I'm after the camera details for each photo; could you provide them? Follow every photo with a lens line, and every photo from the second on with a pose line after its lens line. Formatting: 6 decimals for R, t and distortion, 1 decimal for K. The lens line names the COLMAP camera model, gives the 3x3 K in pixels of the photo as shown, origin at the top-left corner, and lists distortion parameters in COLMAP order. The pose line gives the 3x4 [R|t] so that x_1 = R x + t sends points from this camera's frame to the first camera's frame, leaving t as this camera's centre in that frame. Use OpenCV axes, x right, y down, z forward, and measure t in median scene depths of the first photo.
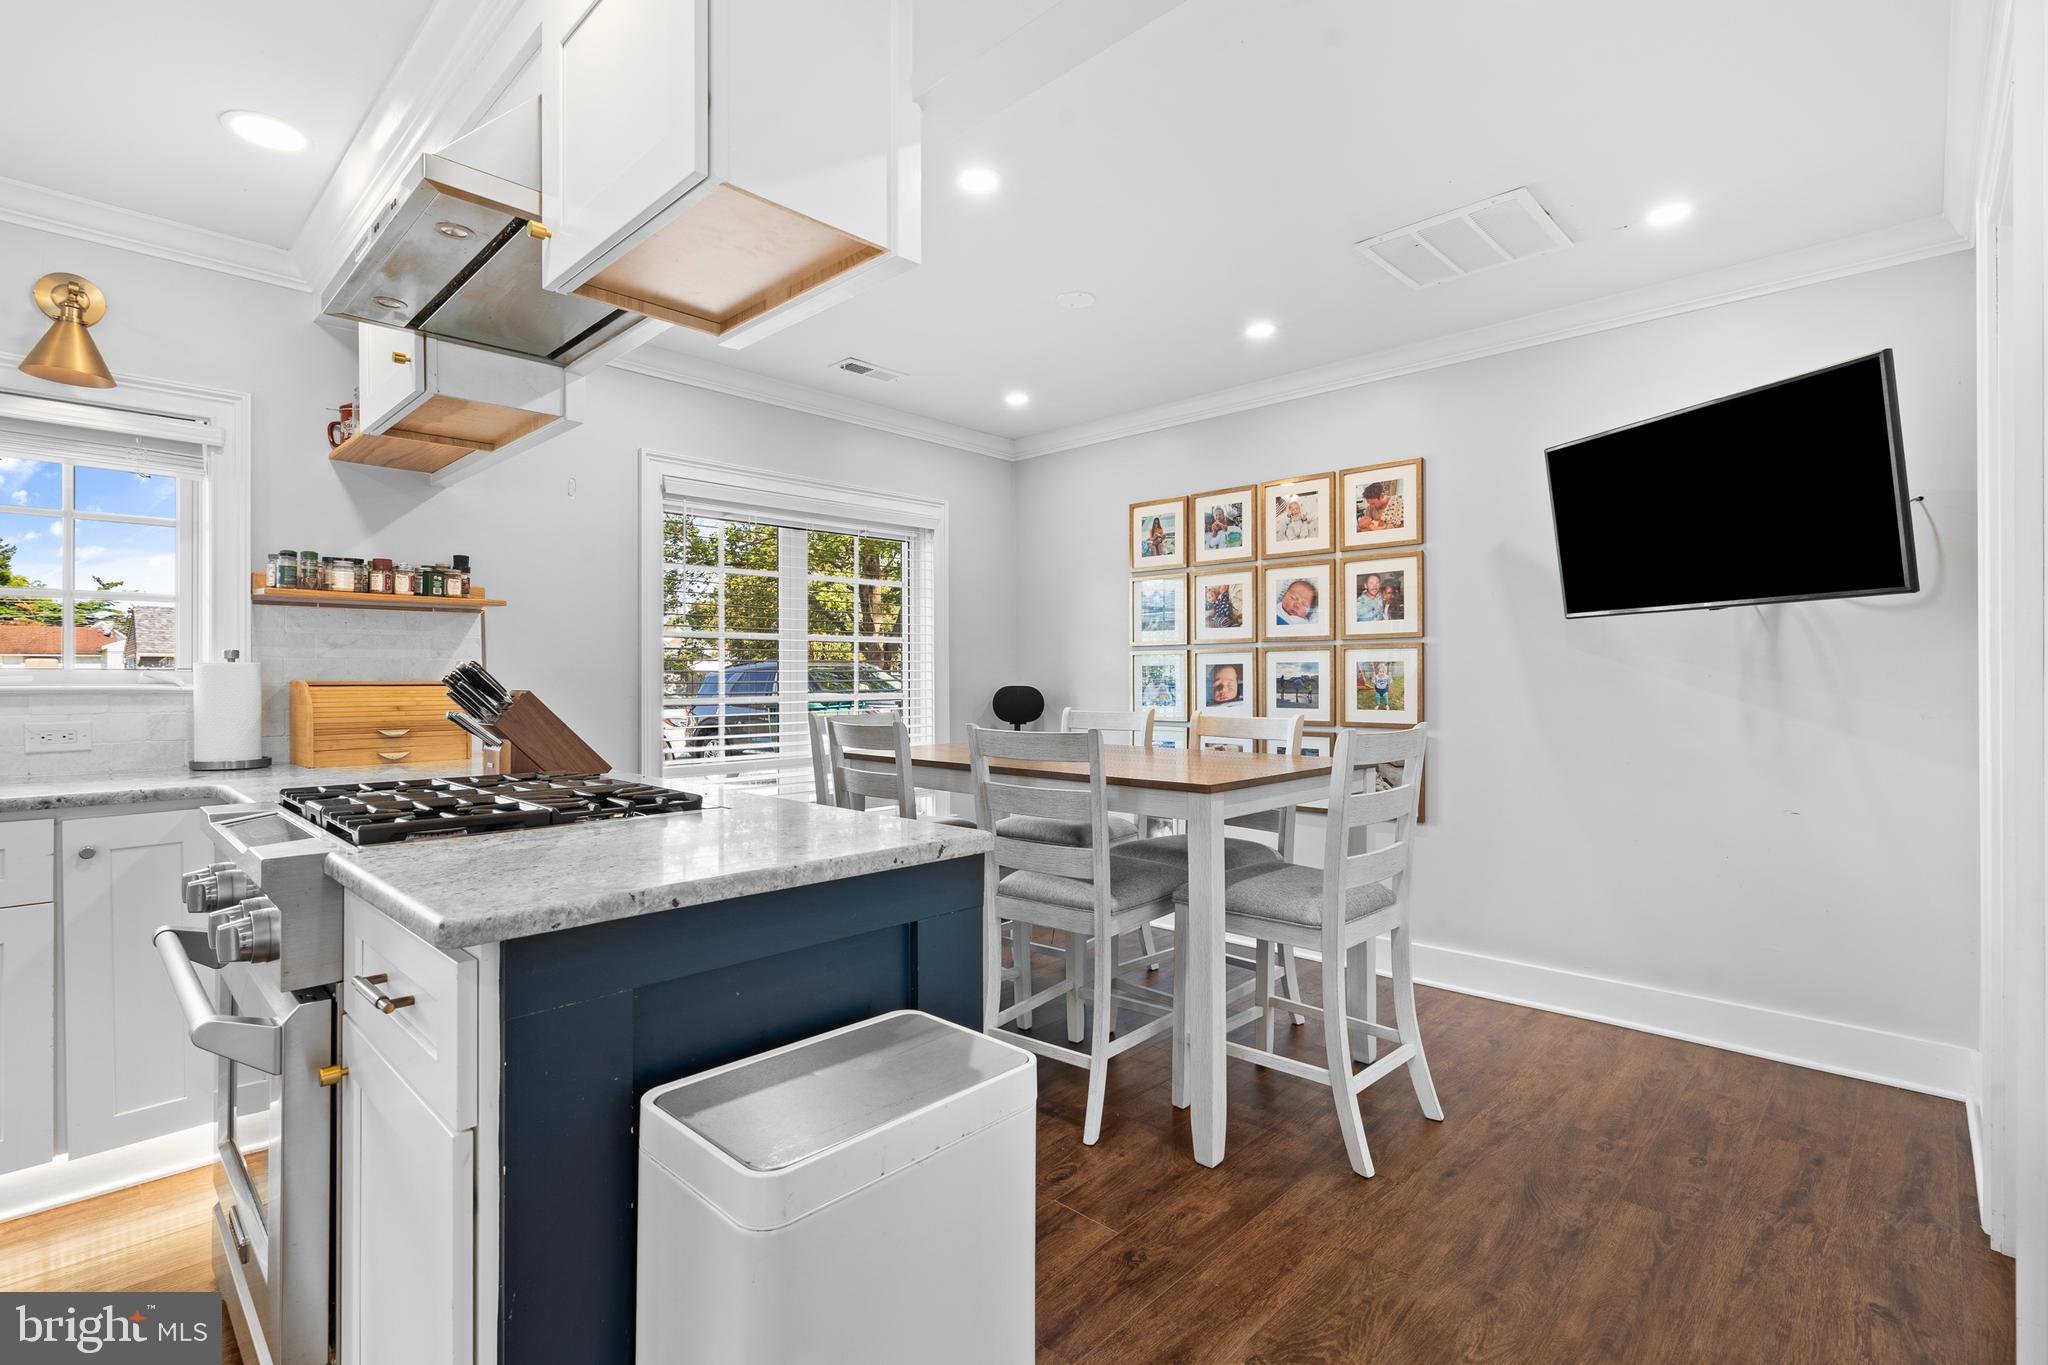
lens RADIAL K [[932.2, 0, 1029.5], [0, 932.2, 675.7], [0, 0, 1]] dist [-0.003883, -0.000018]
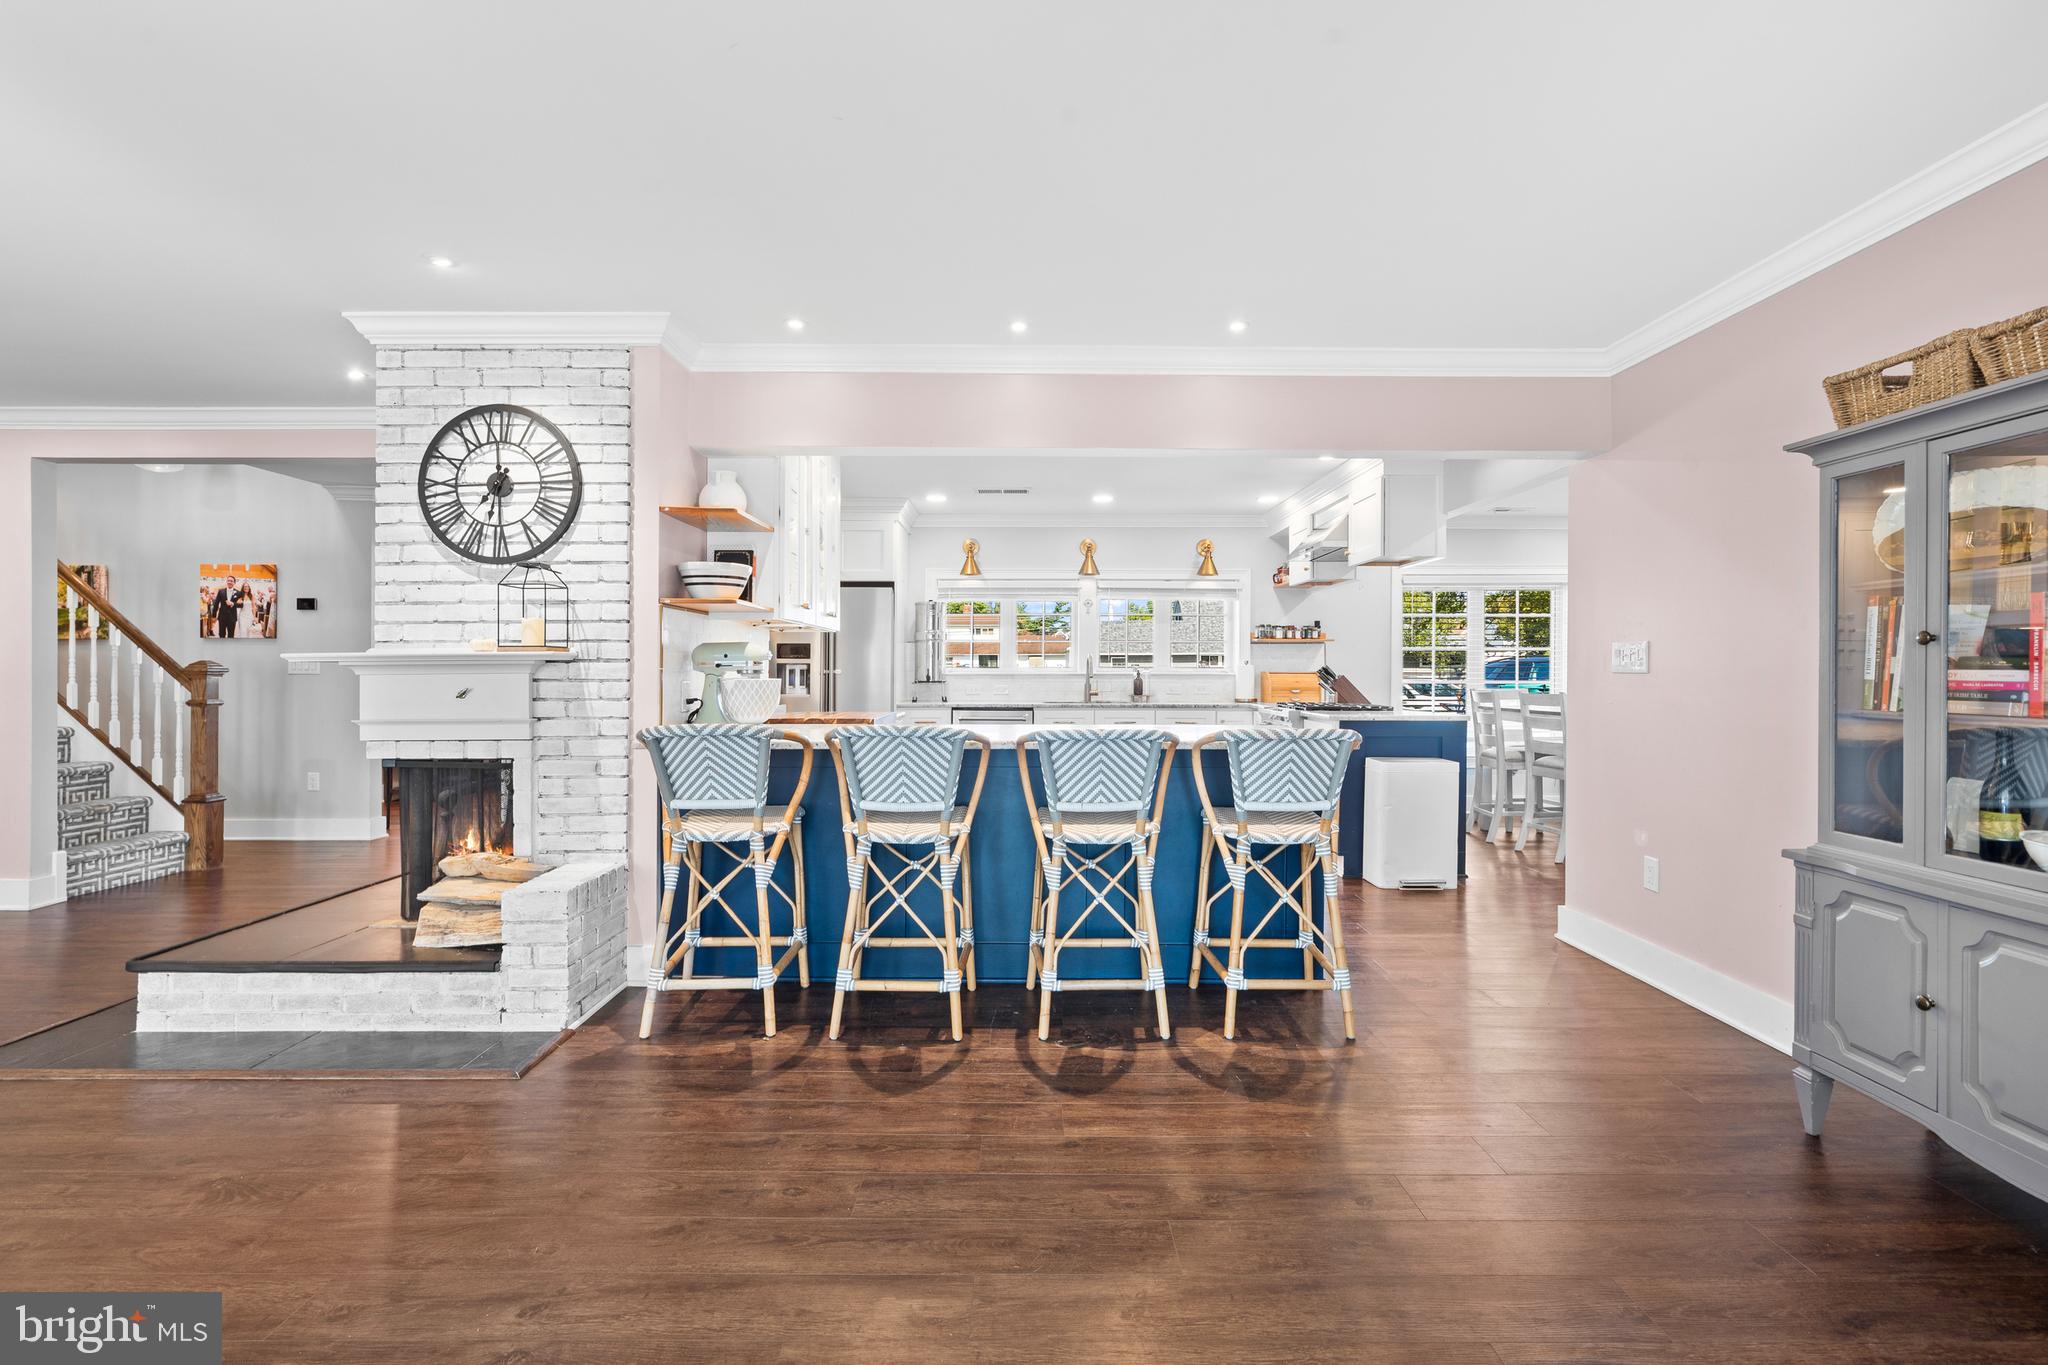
lens RADIAL K [[932.2, 0, 1026.1], [0, 932.2, 672.5], [0, 0, 1]] dist [-0.003883, -0.000018]
pose [[0.682565, 0.001469, -0.730823, 0.544497], [0.003160, 0.999983, 0.004962, -0.005890], [0.730818, -0.005696, 0.682549, -1.020544]]
